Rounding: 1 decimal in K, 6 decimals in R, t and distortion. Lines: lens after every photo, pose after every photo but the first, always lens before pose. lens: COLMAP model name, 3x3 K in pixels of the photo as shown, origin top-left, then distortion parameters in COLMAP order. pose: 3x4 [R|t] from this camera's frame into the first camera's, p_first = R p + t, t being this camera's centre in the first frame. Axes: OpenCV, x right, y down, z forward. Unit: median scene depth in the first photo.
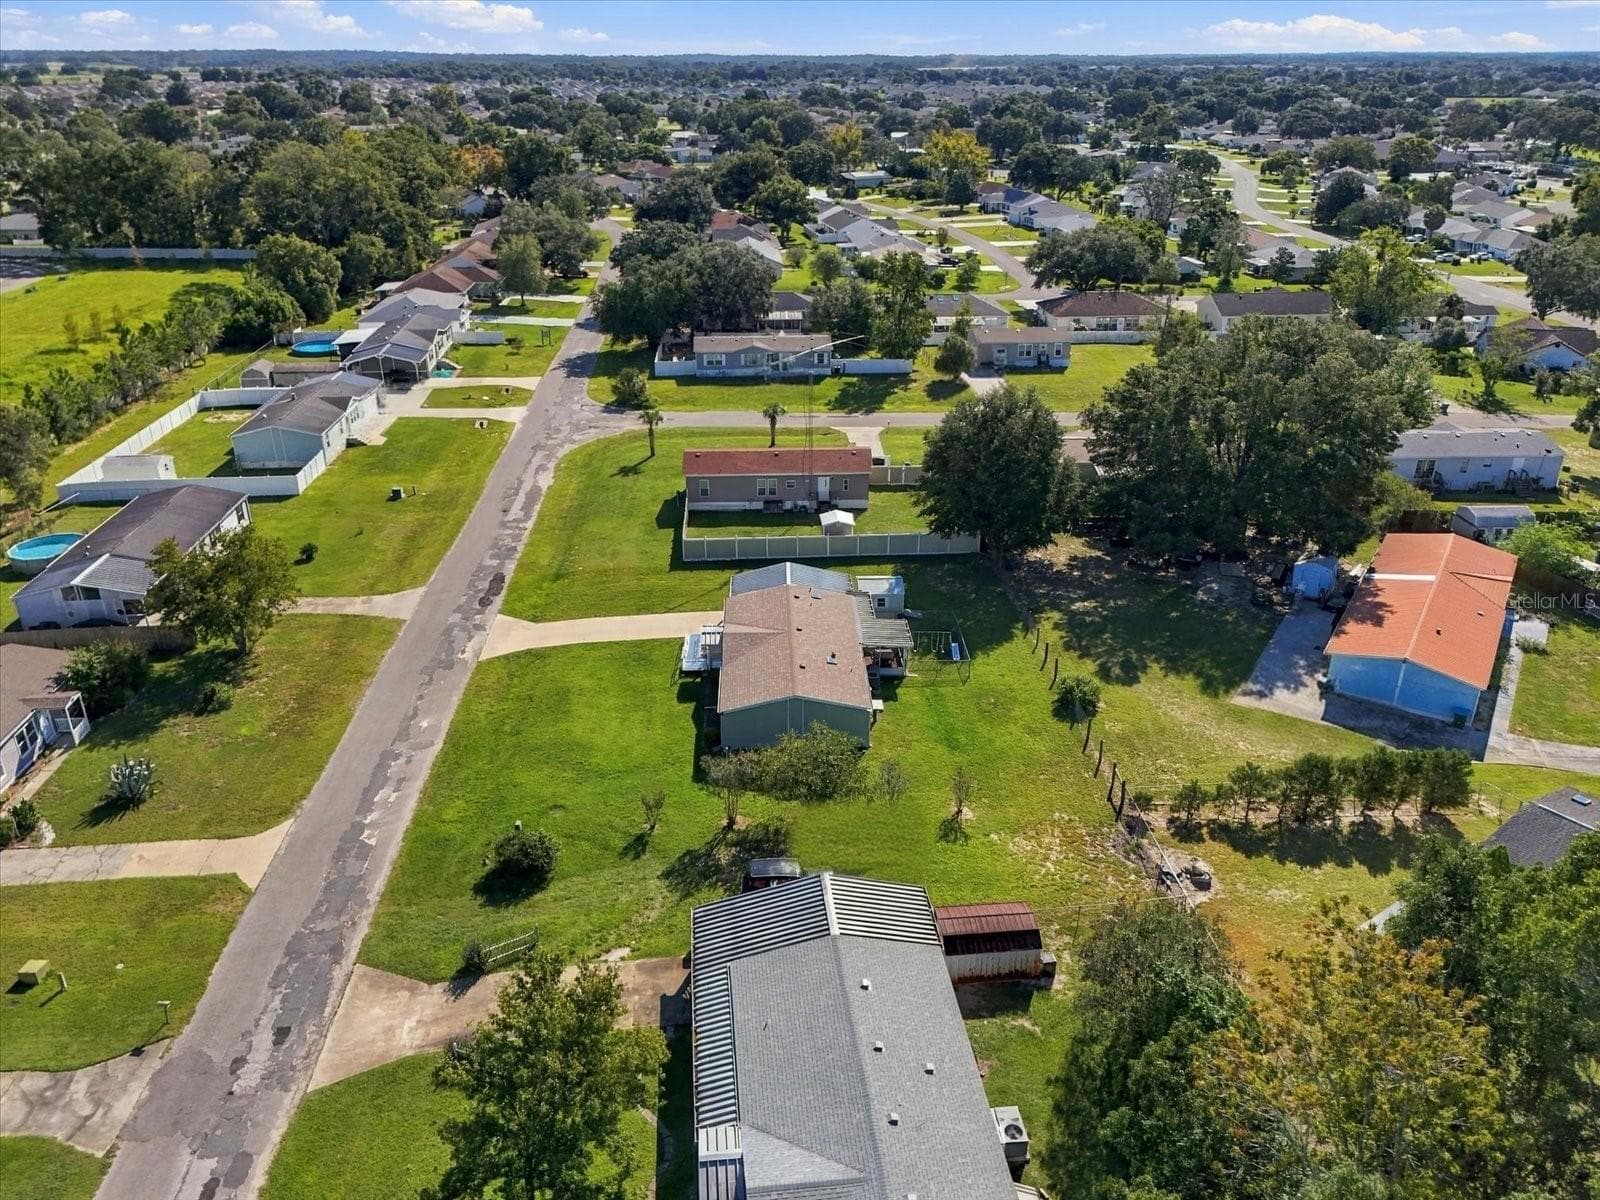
lens RADIAL K [[1147.4, 0, 800.0], [0, 1147.4, 600.0], [0, 0, 1]] dist [0.061980, -0.045559]
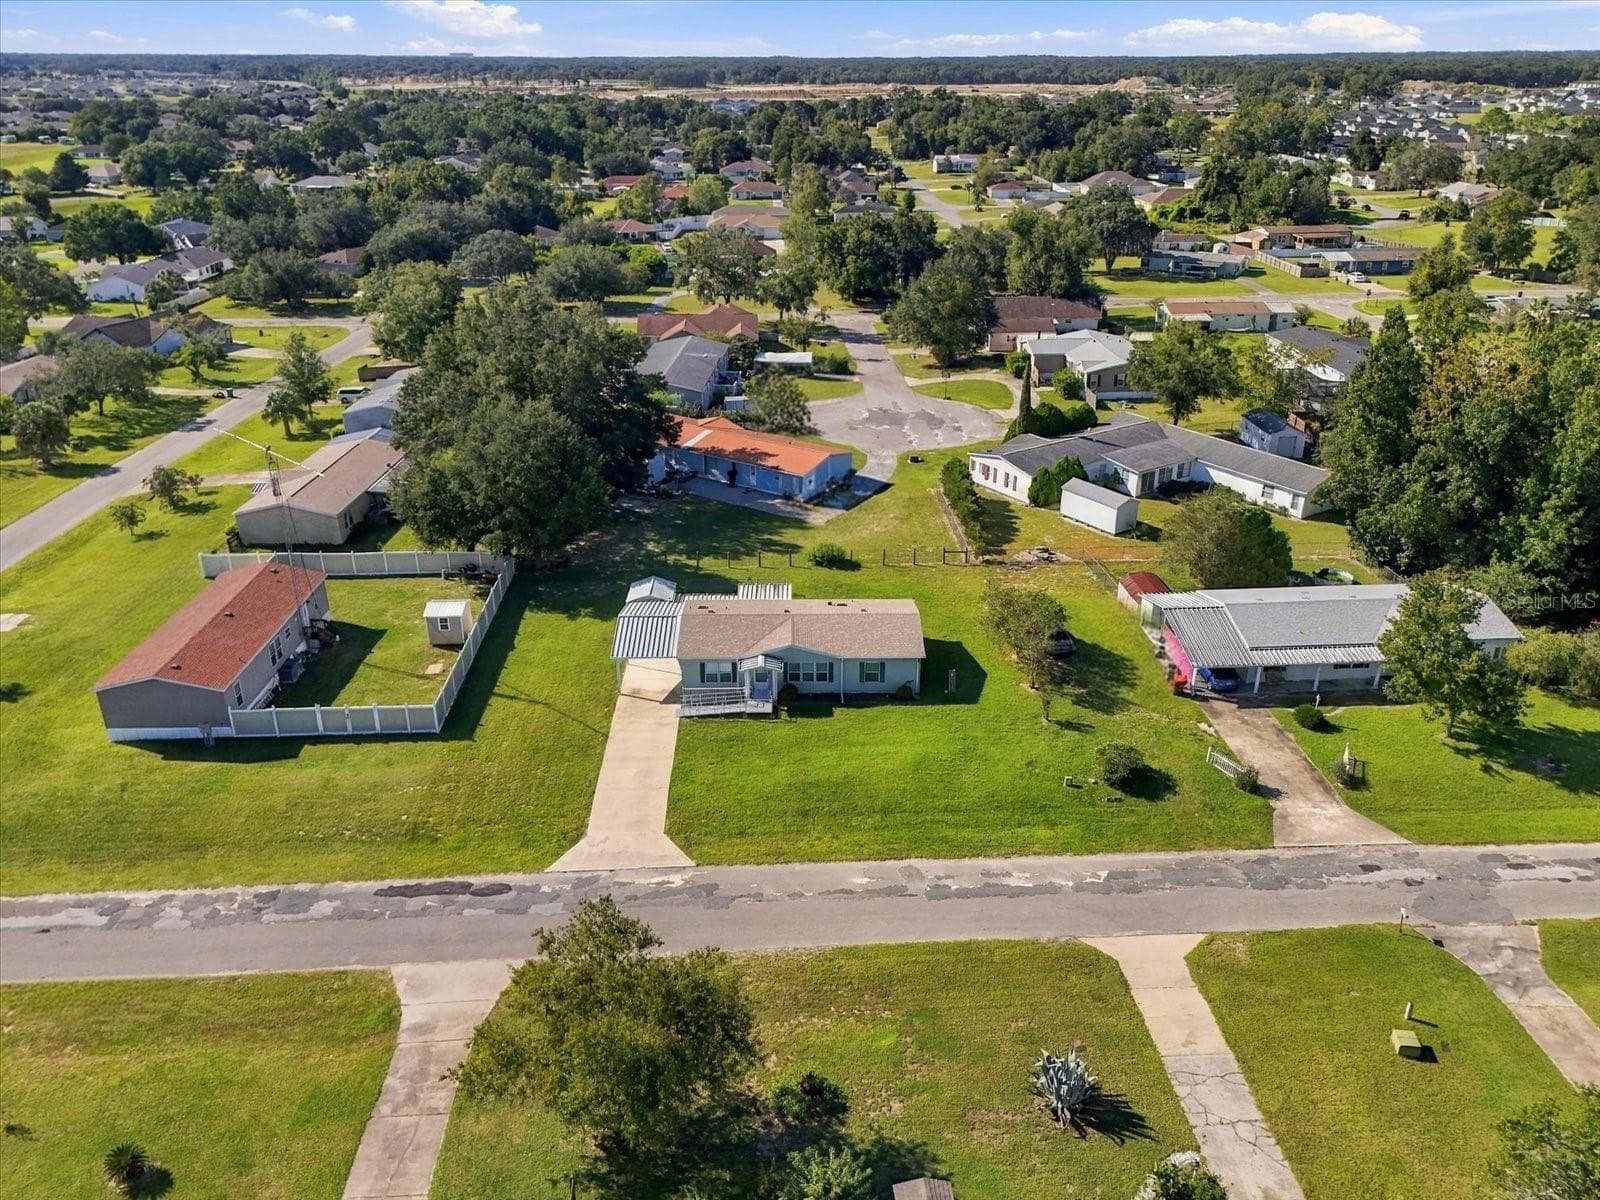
lens RADIAL K [[1147.4, 0, 800.0], [0, 1147.4, 600.0], [0, 0, 1]] dist [0.061980, -0.045559]
pose [[0.046610, -0.421616, 0.905576, -1.007819], [0.421750, 0.830103, 0.364769, -0.384853], [-0.905513, 0.364925, 0.216508, 0.811195]]
